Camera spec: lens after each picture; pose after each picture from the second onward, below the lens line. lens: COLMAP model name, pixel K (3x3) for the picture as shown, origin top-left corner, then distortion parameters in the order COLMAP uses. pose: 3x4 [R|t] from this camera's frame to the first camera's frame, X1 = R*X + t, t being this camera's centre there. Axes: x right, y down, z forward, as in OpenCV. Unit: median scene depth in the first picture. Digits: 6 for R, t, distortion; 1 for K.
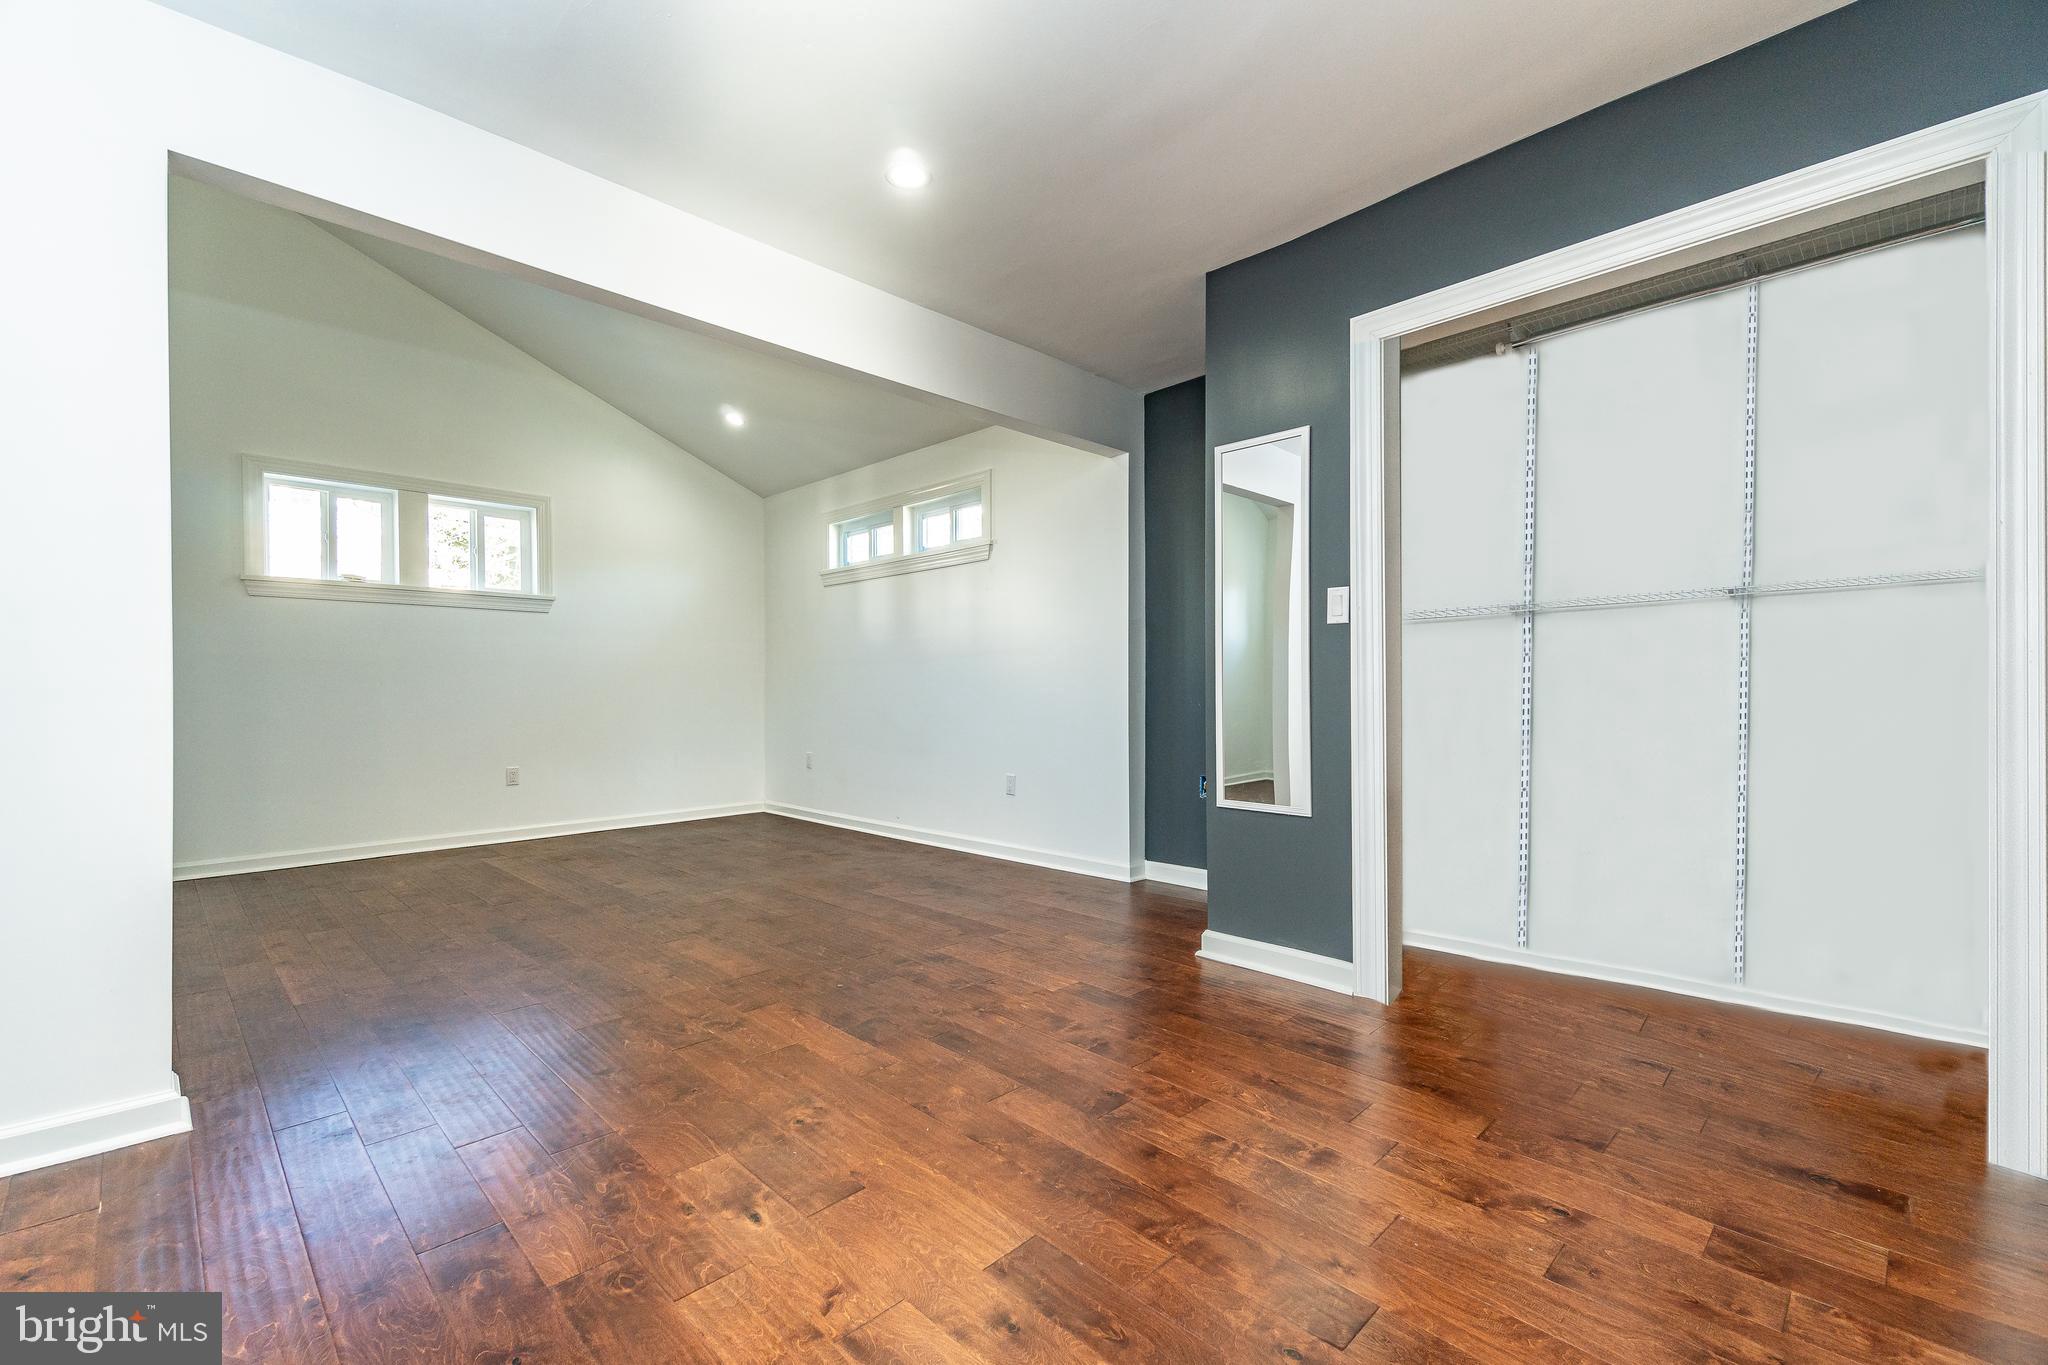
lens RADIAL K [[870.6, 0, 1036.3], [0, 870.6, 678.1], [0, 0, 1]] dist [0.049834, -0.014624]
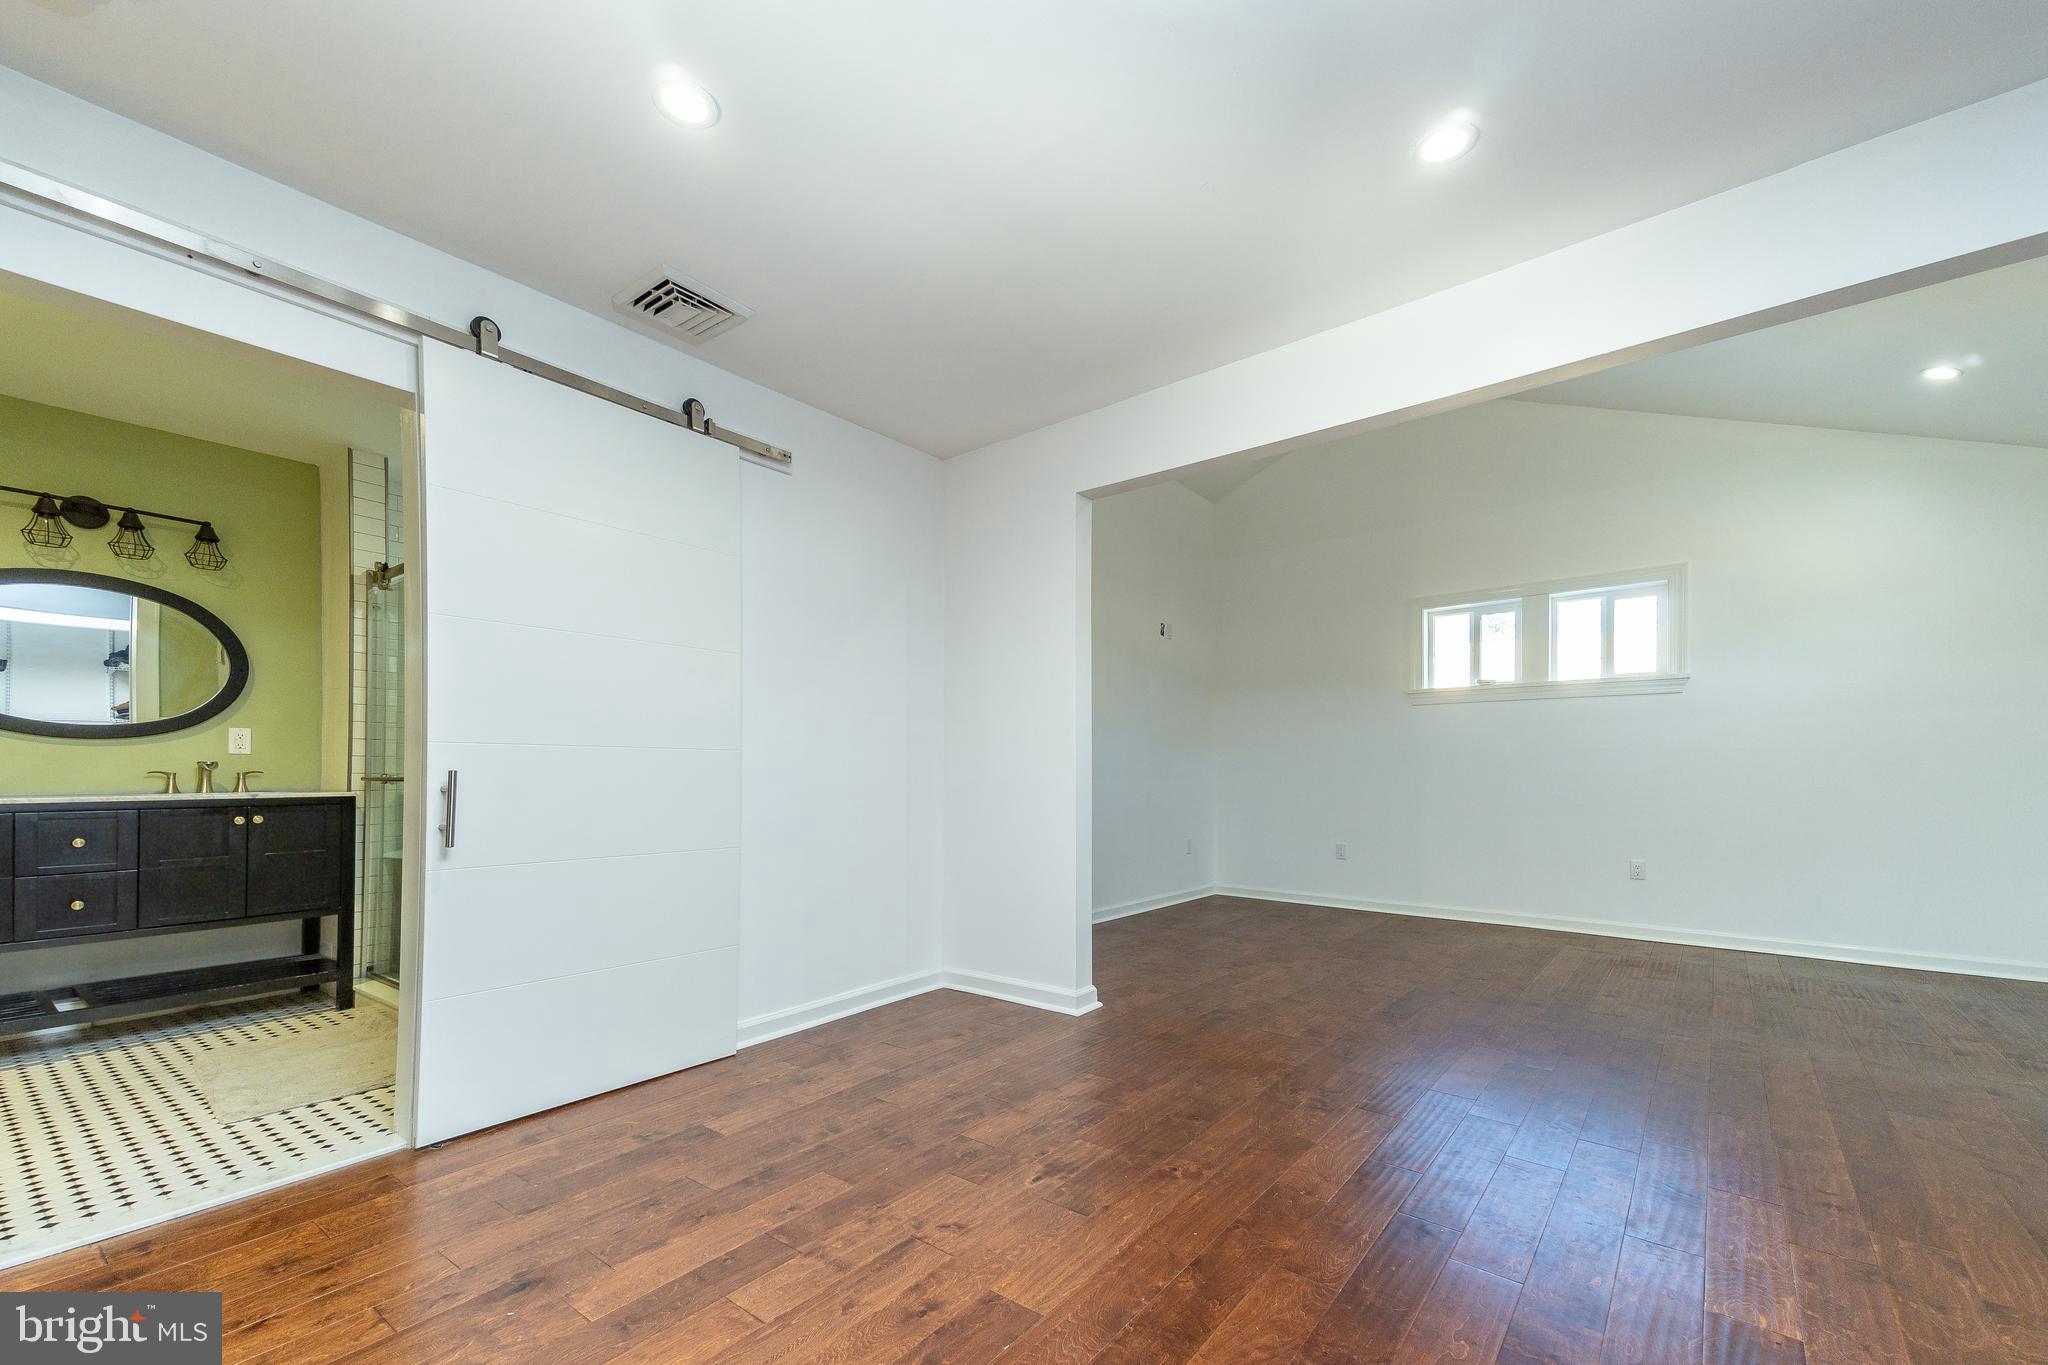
lens RADIAL K [[870.6, 0, 1027.1], [0, 870.6, 774.3], [0, 0, 1]] dist [0.049834, -0.014624]
pose [[0.092272, 0.002928, -0.995730, 0.306198], [0.005658, 0.999978, 0.003465, 0.000821], [0.995718, -0.005953, 0.092253, 0.271404]]
